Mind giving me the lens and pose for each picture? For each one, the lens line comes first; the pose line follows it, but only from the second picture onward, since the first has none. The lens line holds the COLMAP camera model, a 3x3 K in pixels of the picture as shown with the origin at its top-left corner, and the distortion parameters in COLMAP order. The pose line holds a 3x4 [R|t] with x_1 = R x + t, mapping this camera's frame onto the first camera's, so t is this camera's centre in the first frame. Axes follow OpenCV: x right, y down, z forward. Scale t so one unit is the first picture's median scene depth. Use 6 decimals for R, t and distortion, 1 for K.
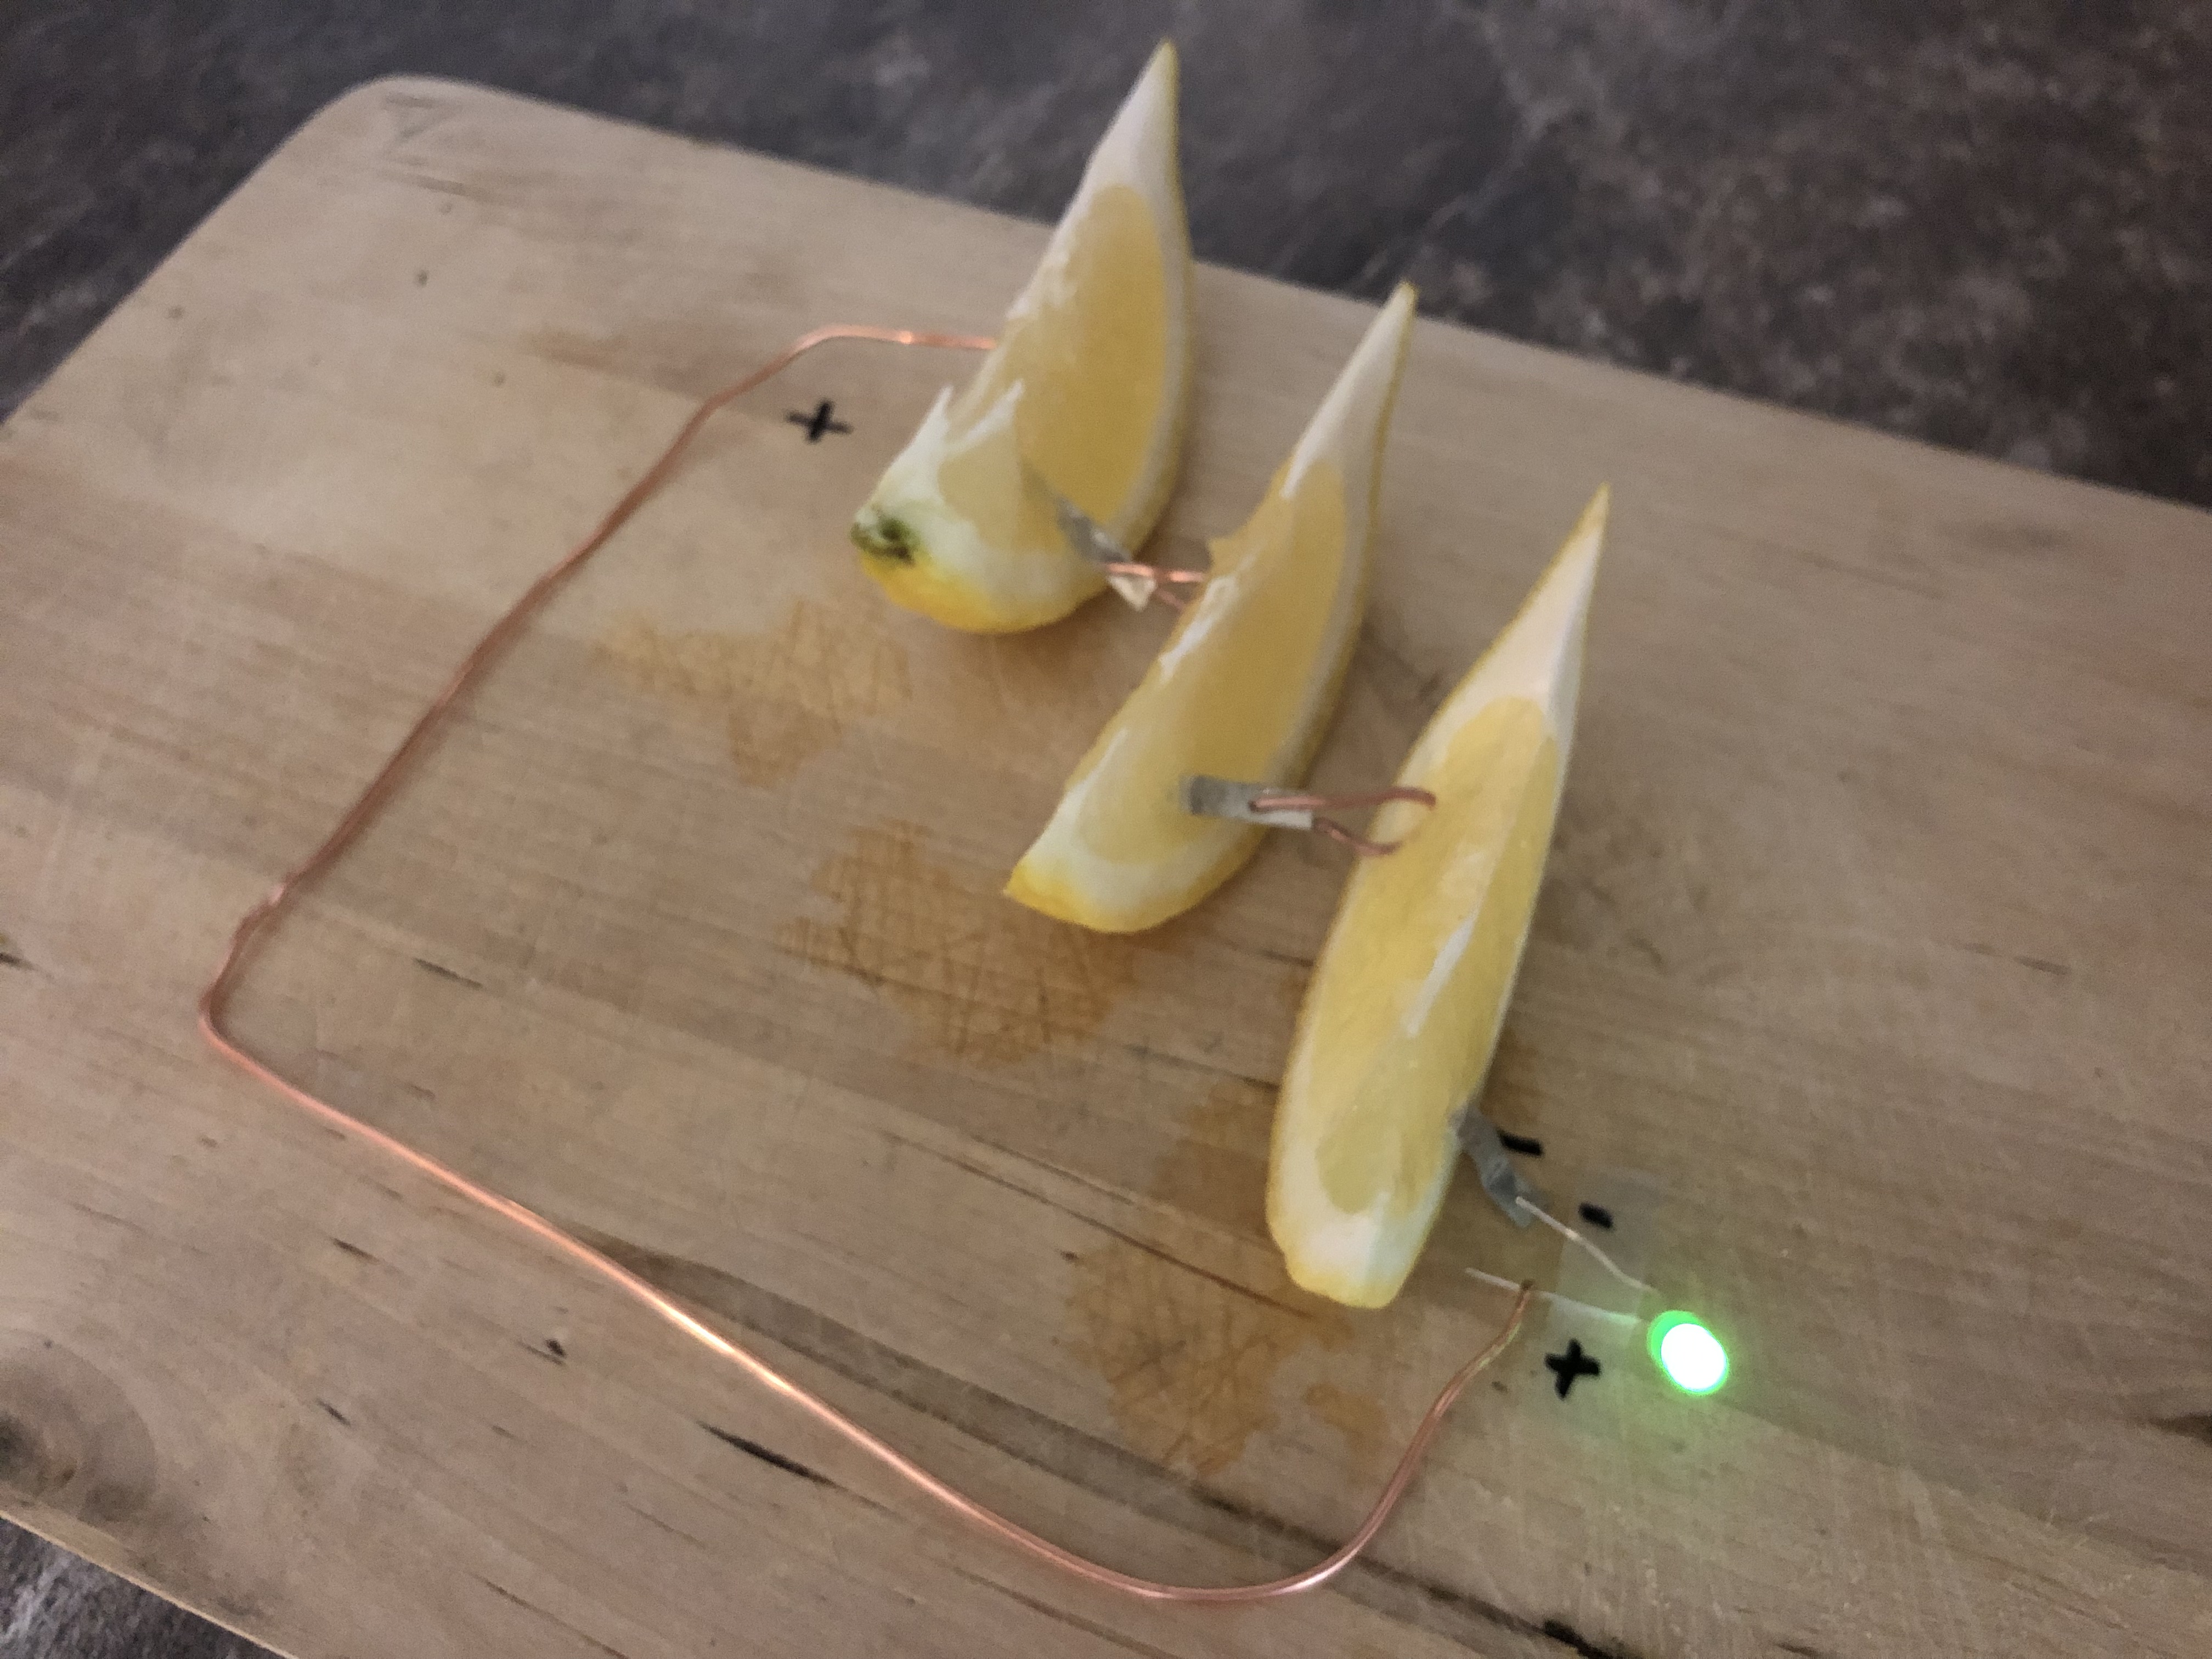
lens RADIAL K [[1787.0, 0, 1106.0], [0, 1787.0, 829.5], [0, 0, 1]] dist [-0.029843, 0.000669]
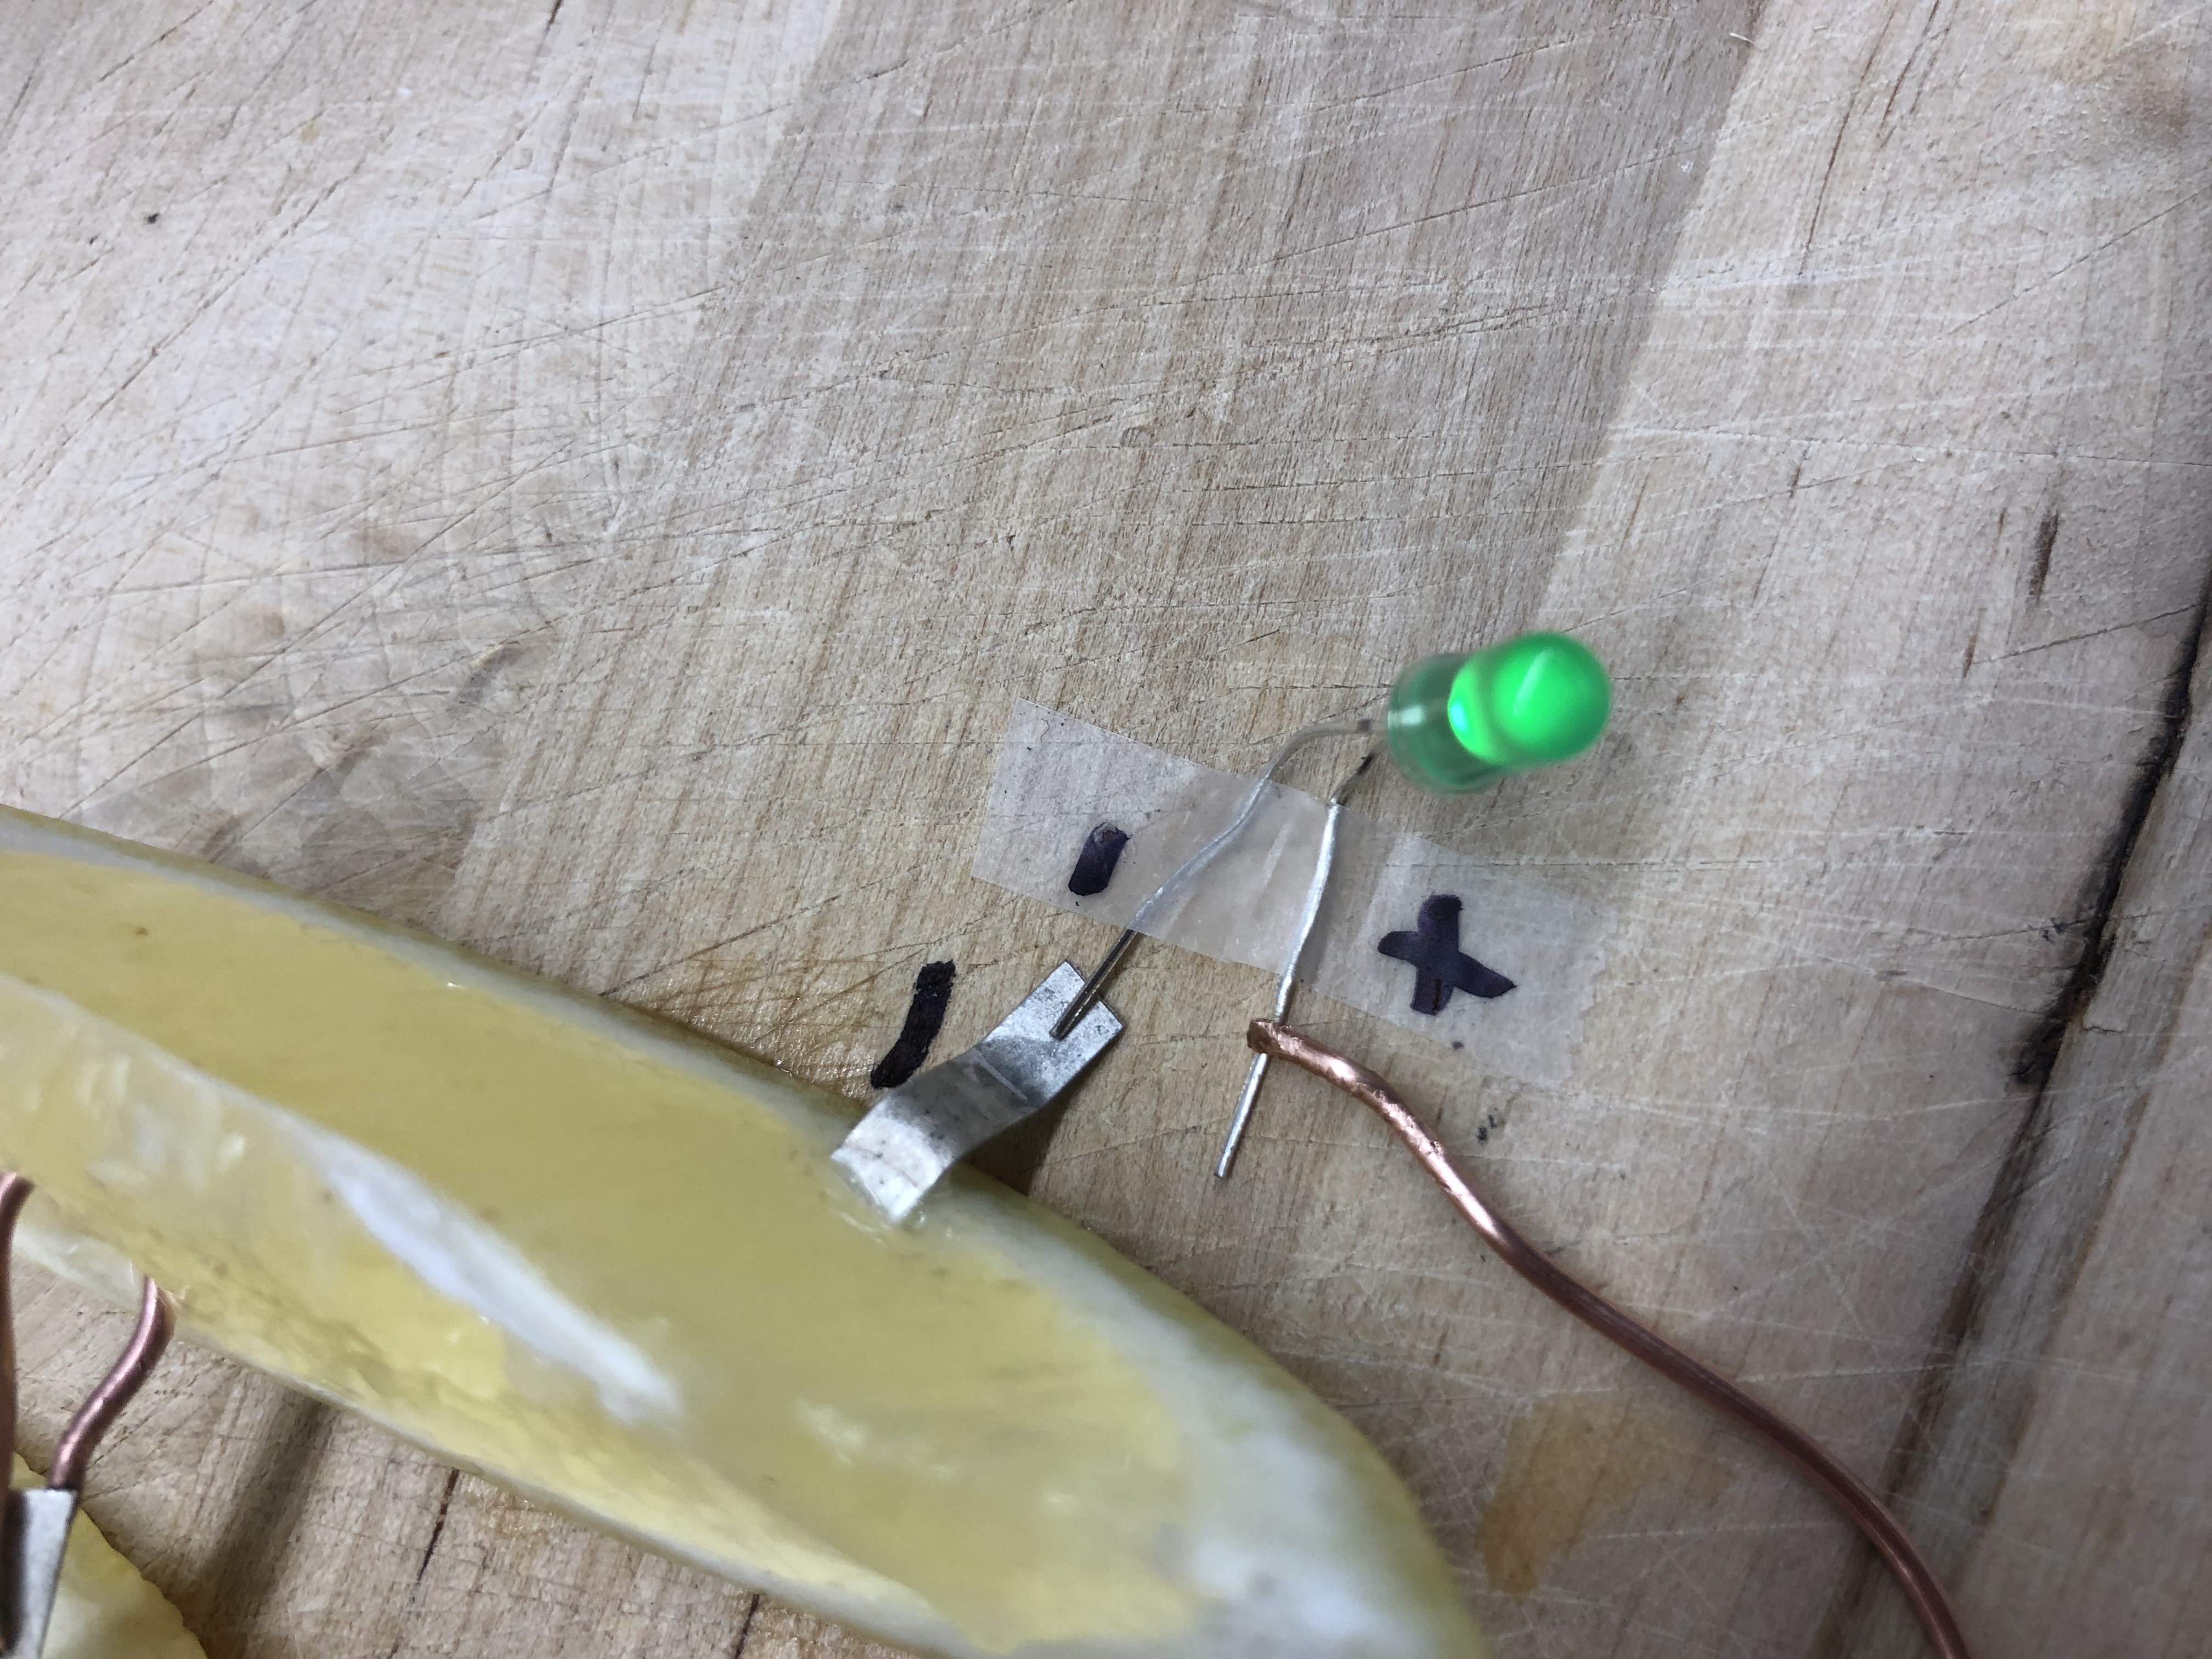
lens RADIAL K [[1789.3, 0, 1201.6], [0, 1789.3, 800.3], [0, 0, 1]] dist [-0.035273, 0.006997]
pose [[0.002965, -0.976163, 0.217019, 0.190834], [0.914137, 0.090625, 0.395147, 0.062486], [-0.405395, 0.197214, 0.892615, 0.577951]]
